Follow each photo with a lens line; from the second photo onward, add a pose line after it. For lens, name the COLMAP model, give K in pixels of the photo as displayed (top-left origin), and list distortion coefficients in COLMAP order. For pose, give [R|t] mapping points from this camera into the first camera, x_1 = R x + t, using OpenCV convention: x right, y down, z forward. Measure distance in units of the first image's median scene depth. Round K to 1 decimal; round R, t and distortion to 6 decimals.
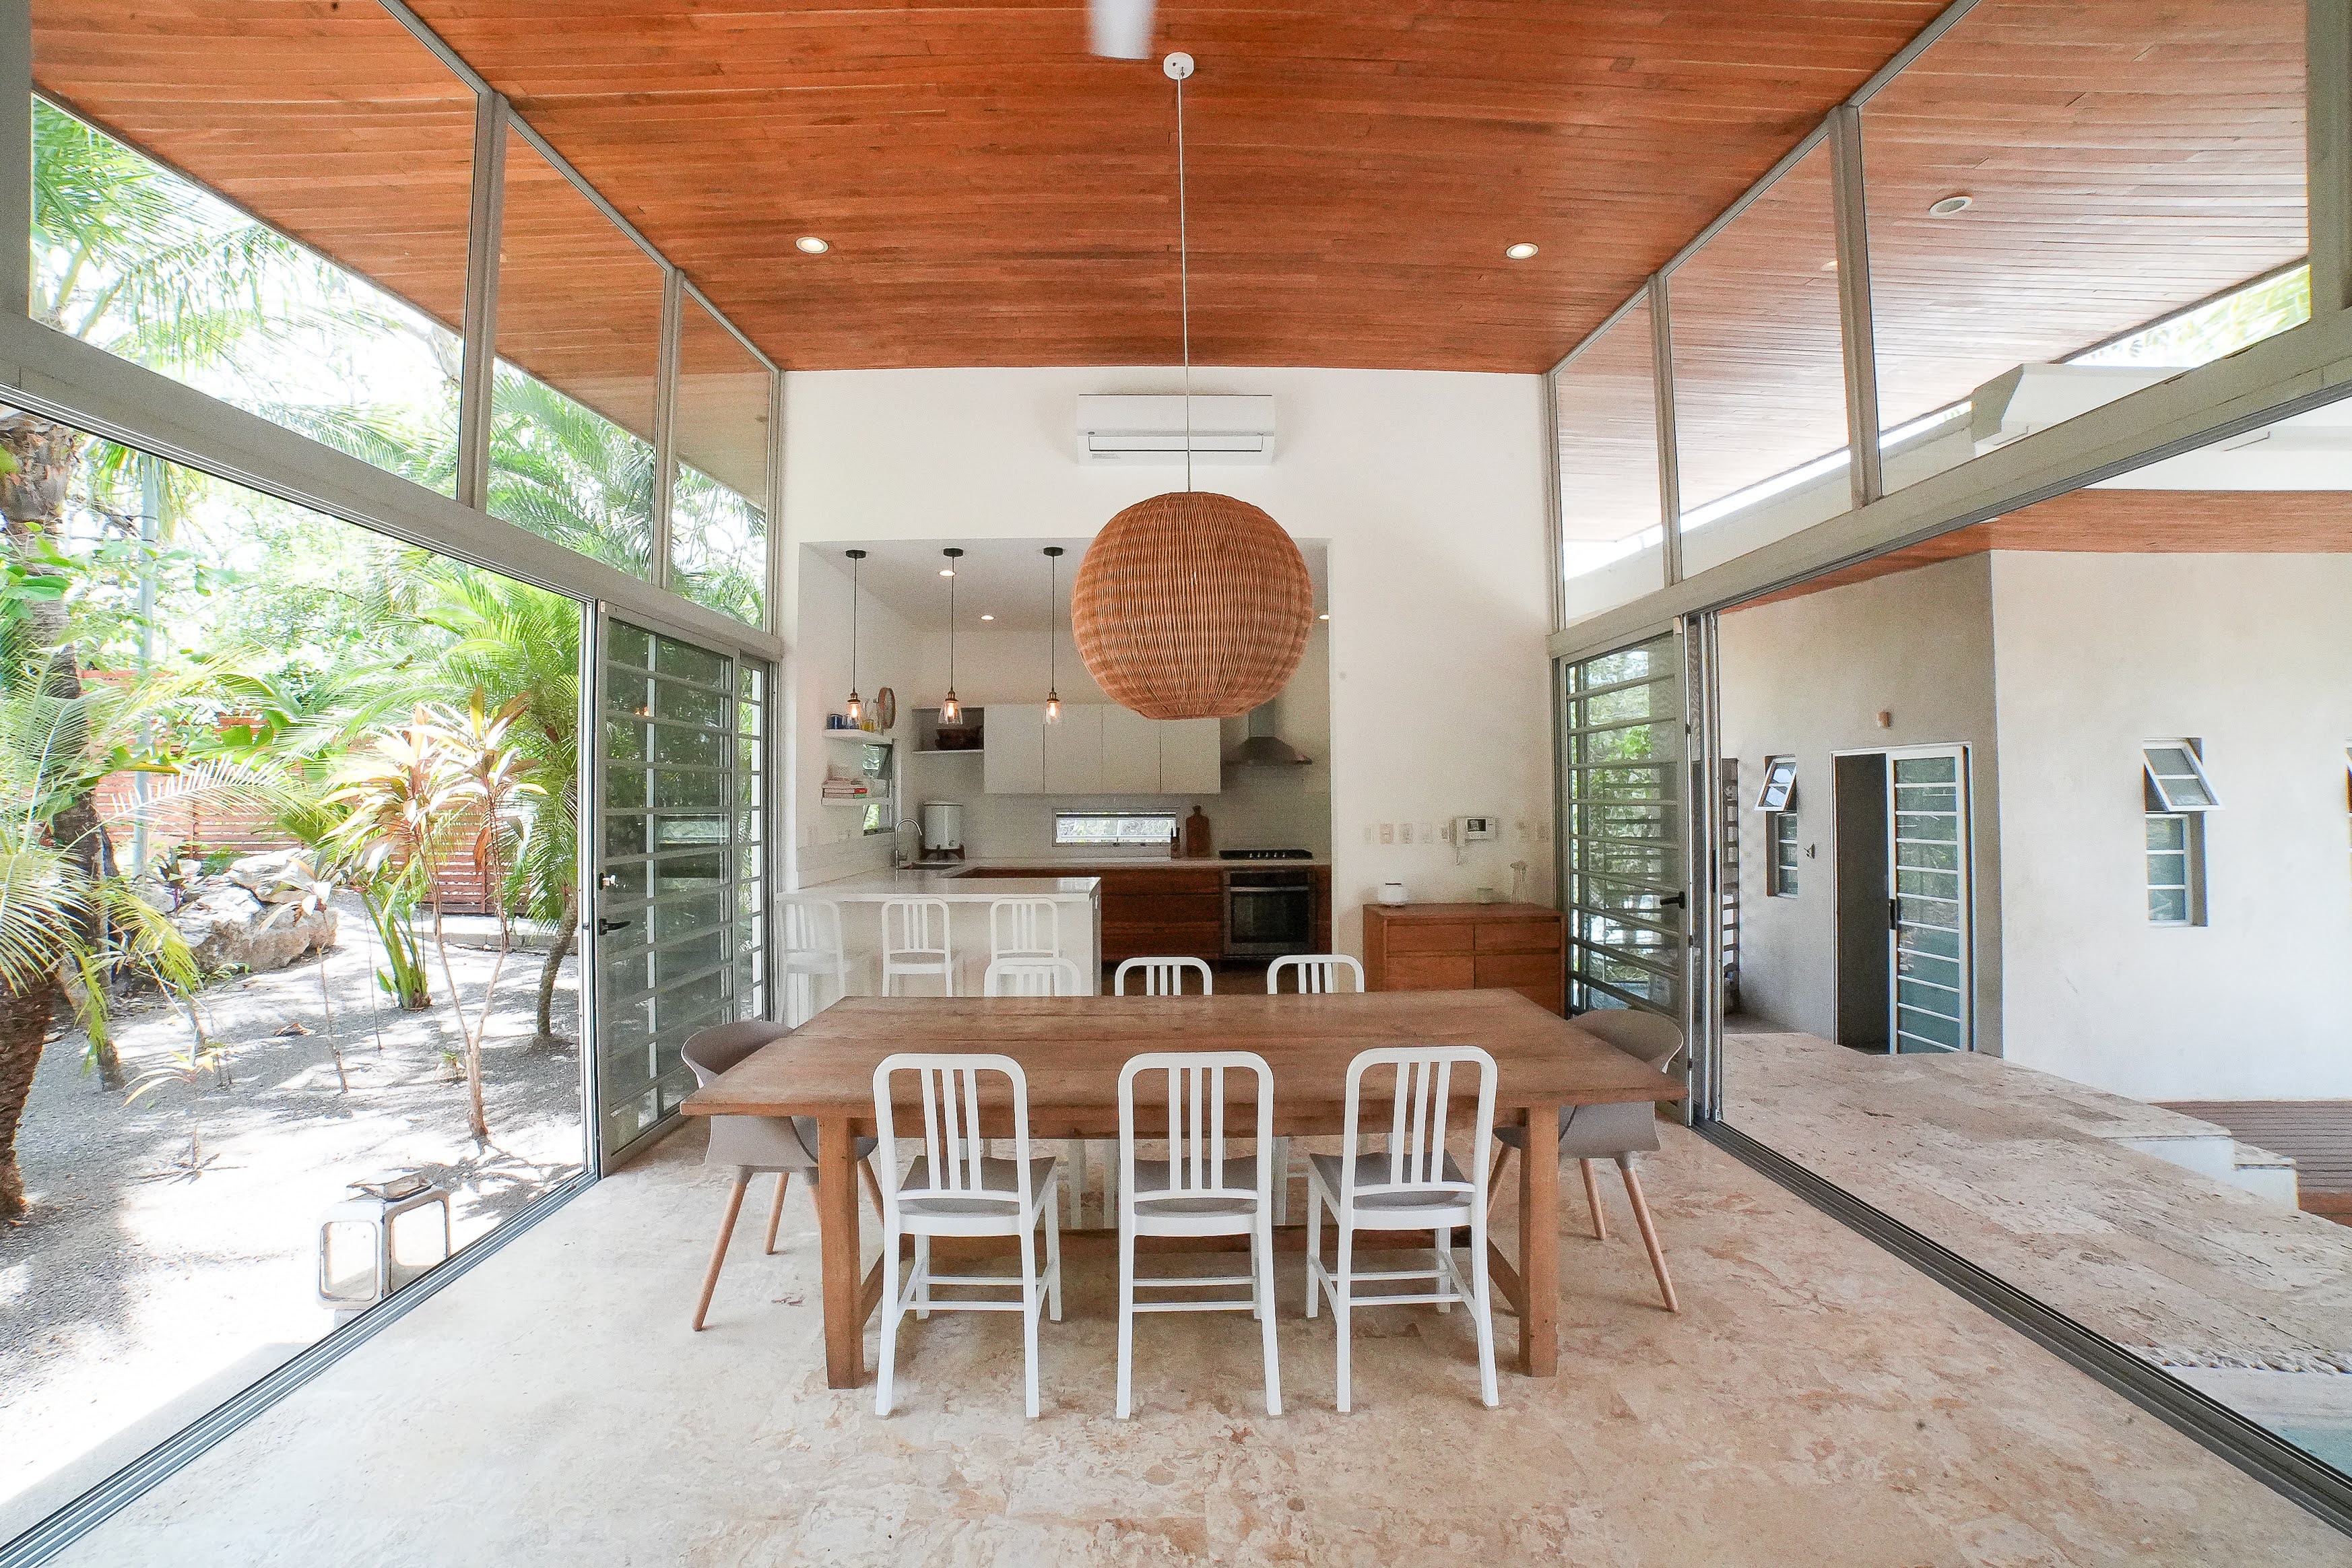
lens RADIAL K [[916.7, 0, 1176.0], [0, 916.7, 784.0], [0, 0, 1]] dist [-0.049975, -0.000035]
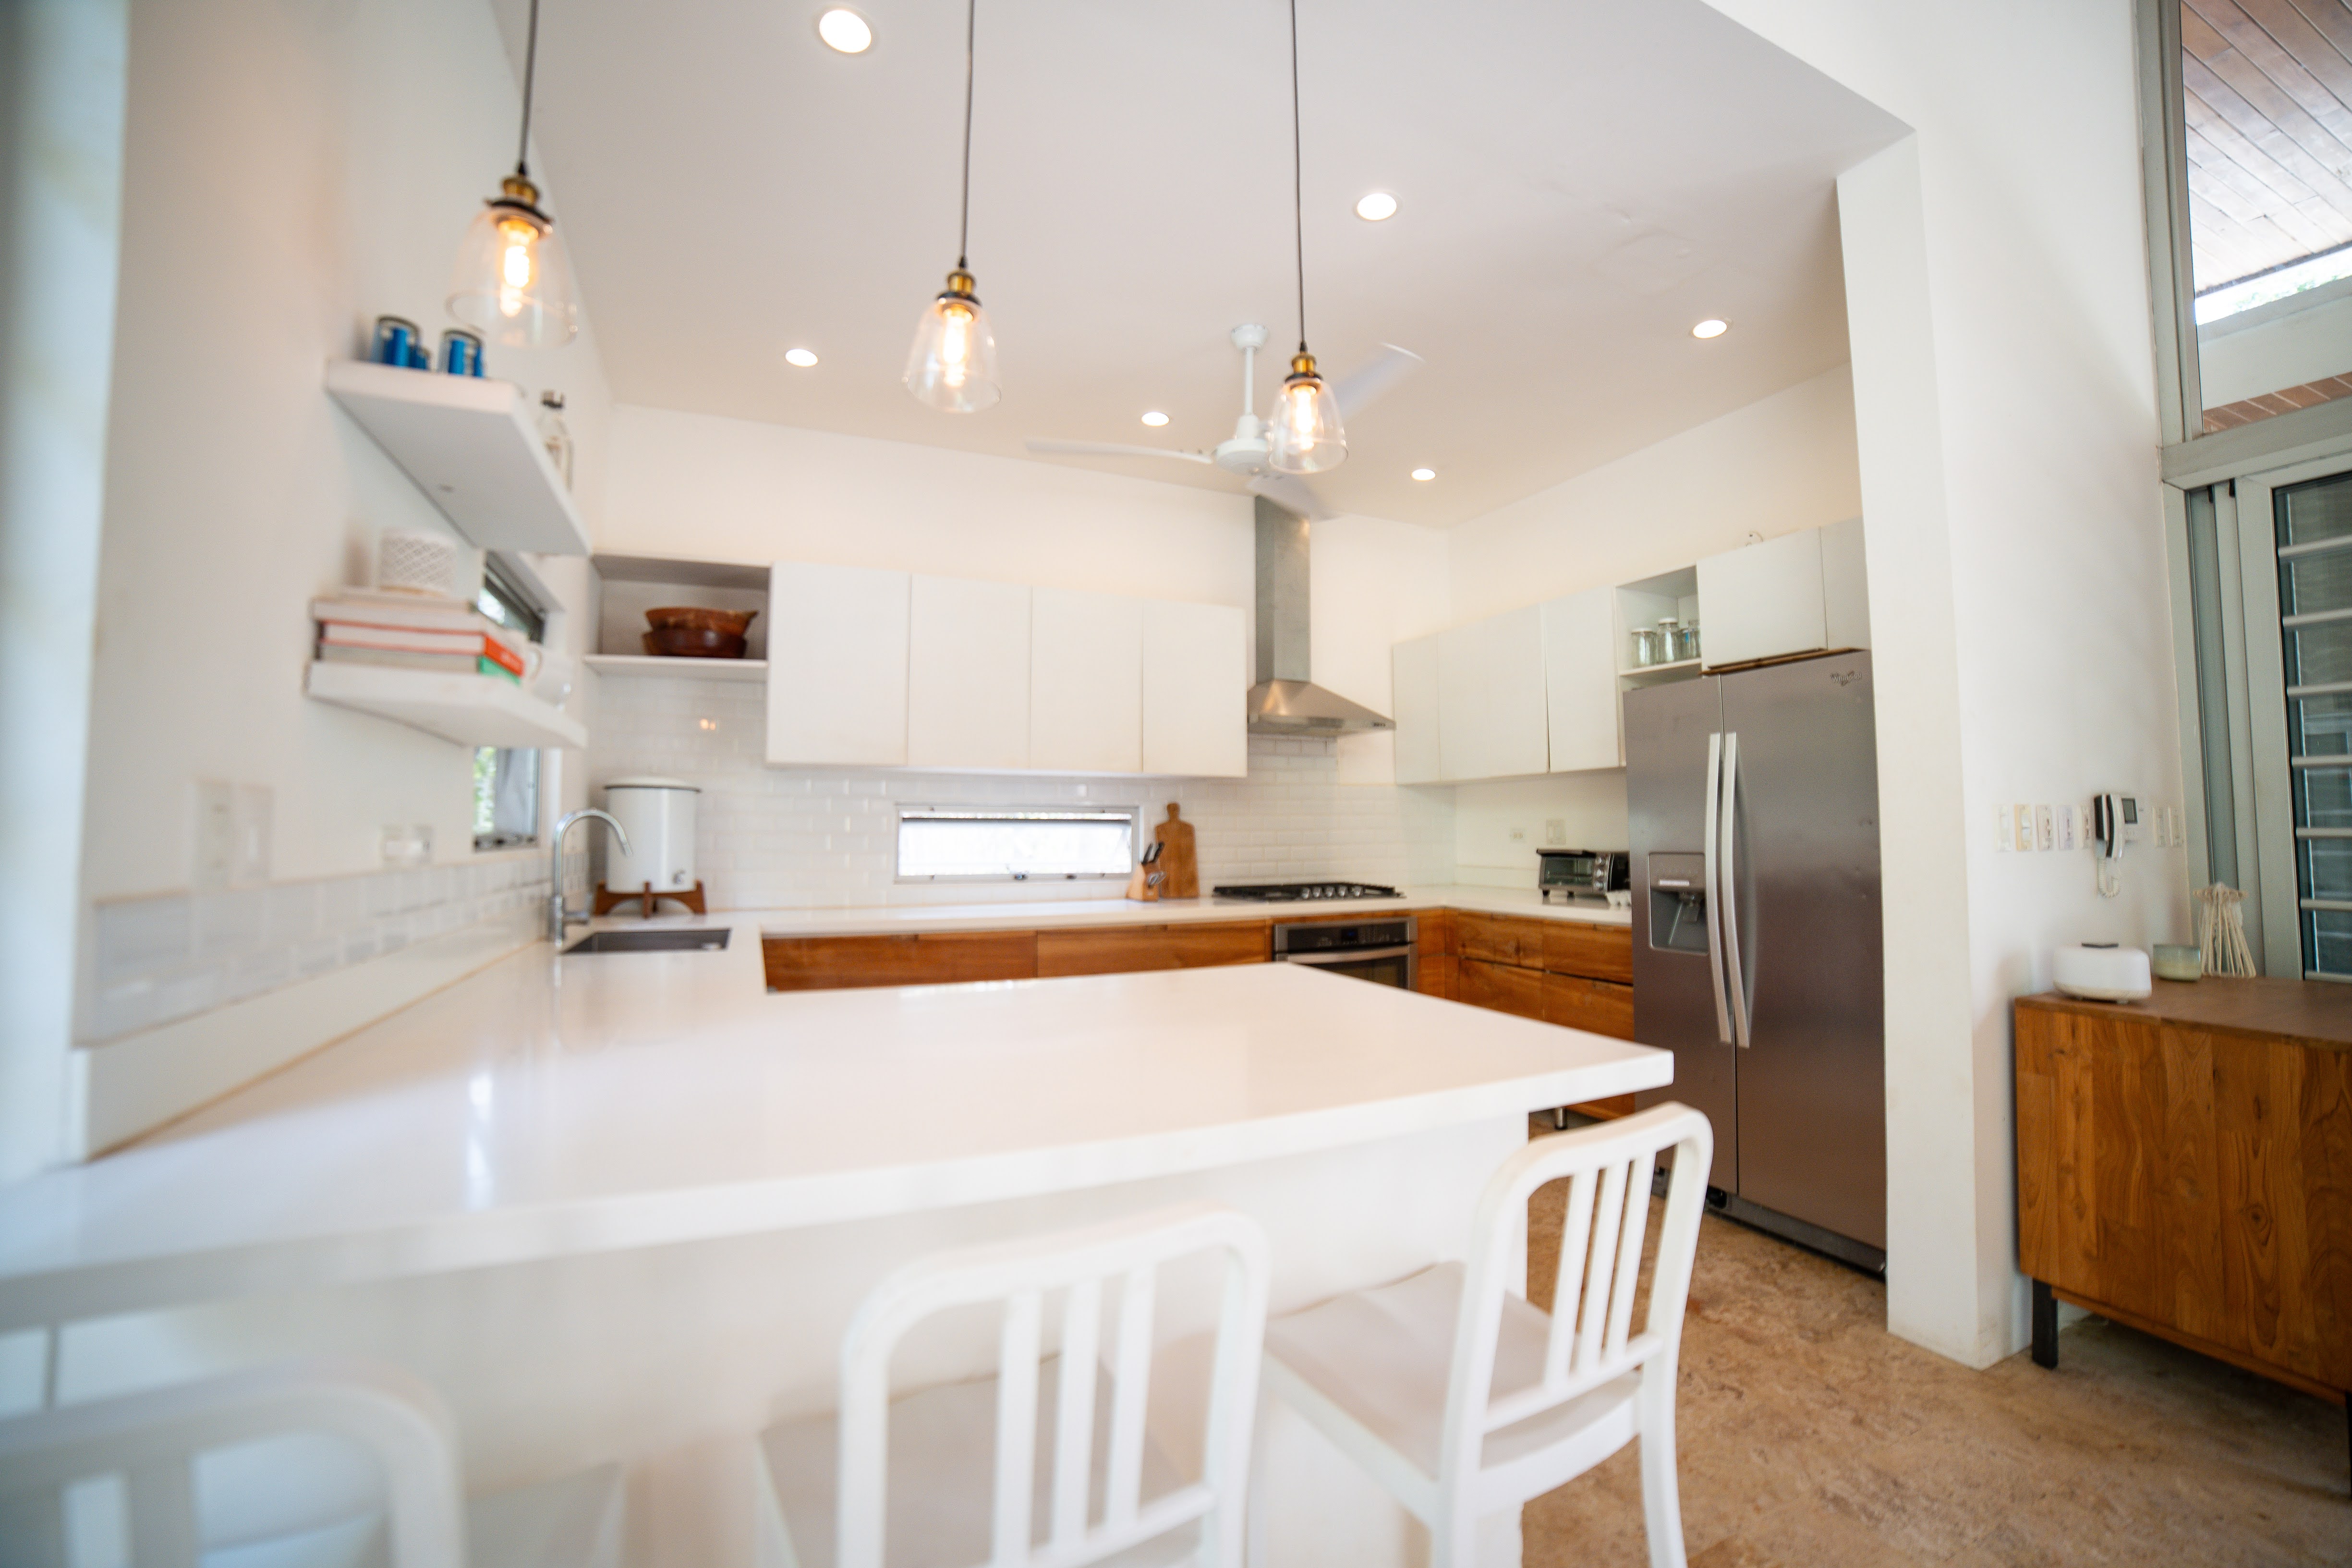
lens RADIAL K [[943.4, 0, 1189.9], [0, 943.4, 785.1], [0, 0, 1]] dist [-0.116371, 0.039919]
pose [[0.918757, 0.025627, 0.393990, -0.194288], [-0.019400, 0.999616, -0.019780, 0.025373], [-0.394346, 0.010530, 0.918902, 0.511463]]
